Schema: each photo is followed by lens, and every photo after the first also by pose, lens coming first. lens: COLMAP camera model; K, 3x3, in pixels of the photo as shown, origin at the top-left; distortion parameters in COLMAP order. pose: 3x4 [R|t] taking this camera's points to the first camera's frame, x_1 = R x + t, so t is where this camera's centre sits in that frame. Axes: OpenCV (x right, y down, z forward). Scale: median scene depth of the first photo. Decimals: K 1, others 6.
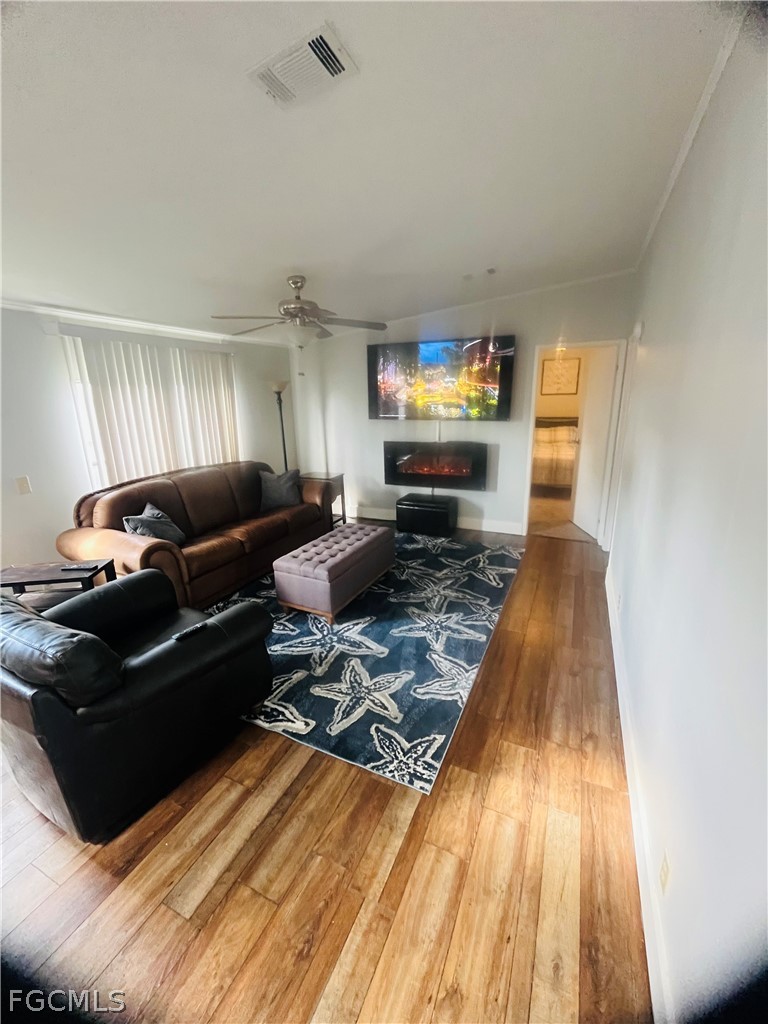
lens RADIAL K [[413.6, 0, 381.7], [0, 413.6, 513.8], [0, 0, 1]] dist [0.001454, -0.000484]
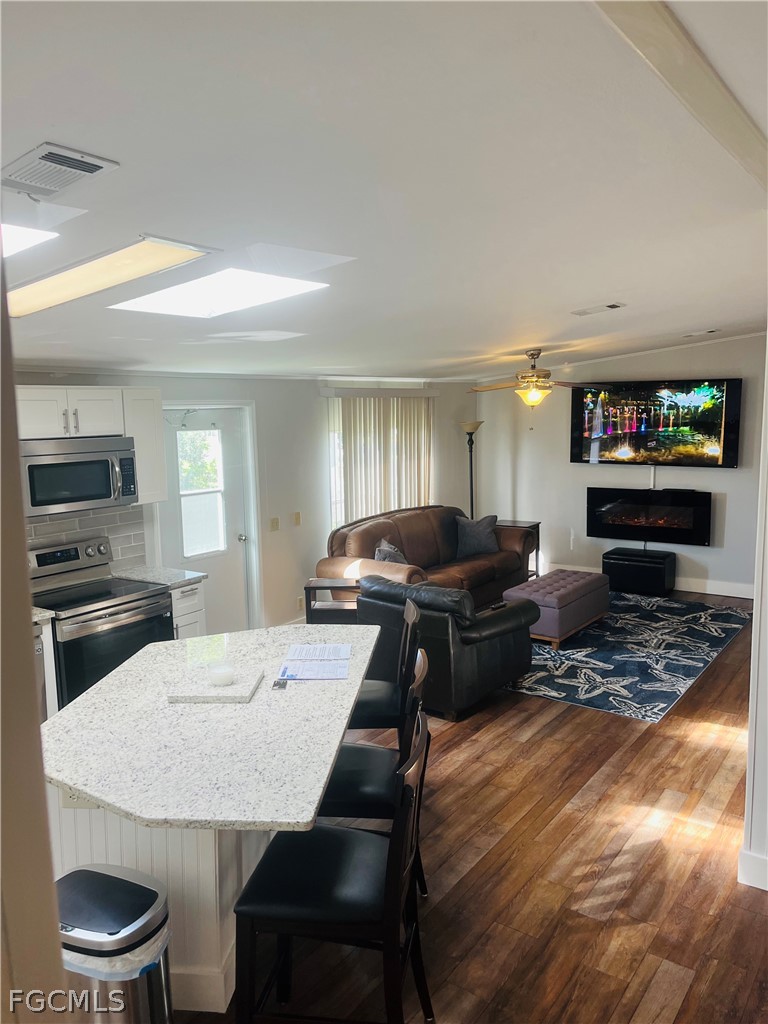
lens RADIAL K [[780.6, 0, 390.3], [0, 780.6, 514.1], [0, 0, 1]] dist [0.046708, -0.018657]
pose [[0.985709, 0.027004, -0.166281, -0.213061], [-0.048707, 0.990595, -0.127862, 0.187941], [0.161264, 0.134134, 0.977753, -1.135291]]
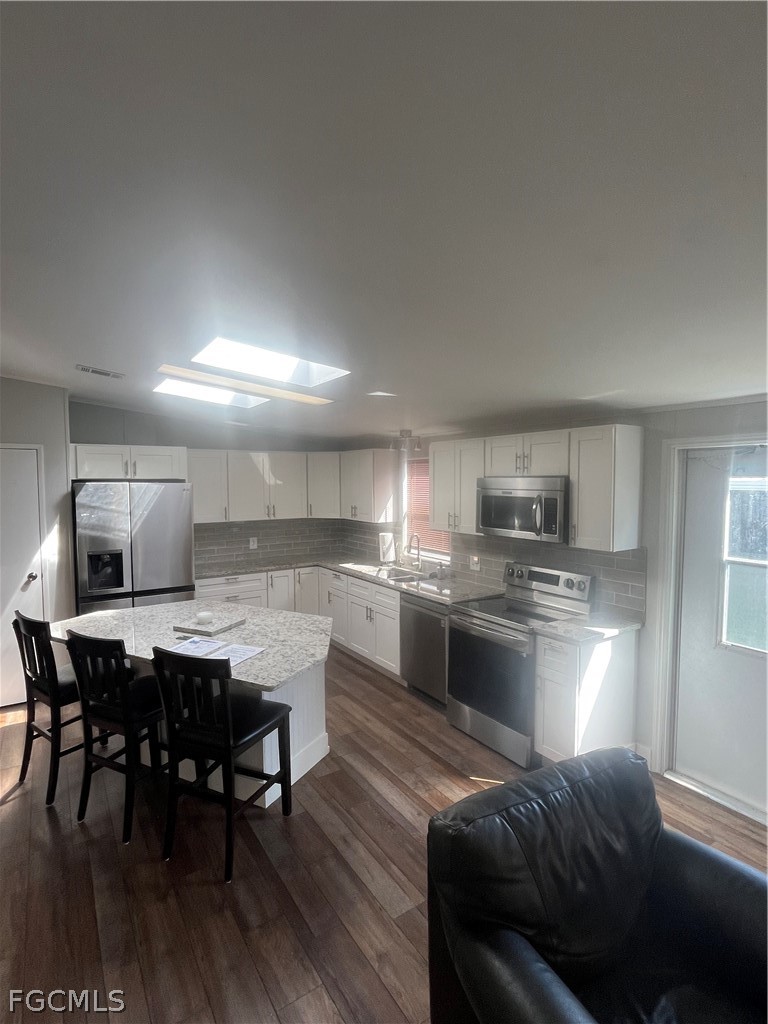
lens RADIAL K [[508.3, 0, 384.7], [0, 508.3, 513.2], [0, 0, 1]] dist [-0.003625, 0.001238]
pose [[-0.516612, 0.075748, -0.852862, 0.068903], [-0.221475, 0.950357, 0.218563, -0.207019], [0.827080, 0.301800, -0.474190, 0.464792]]
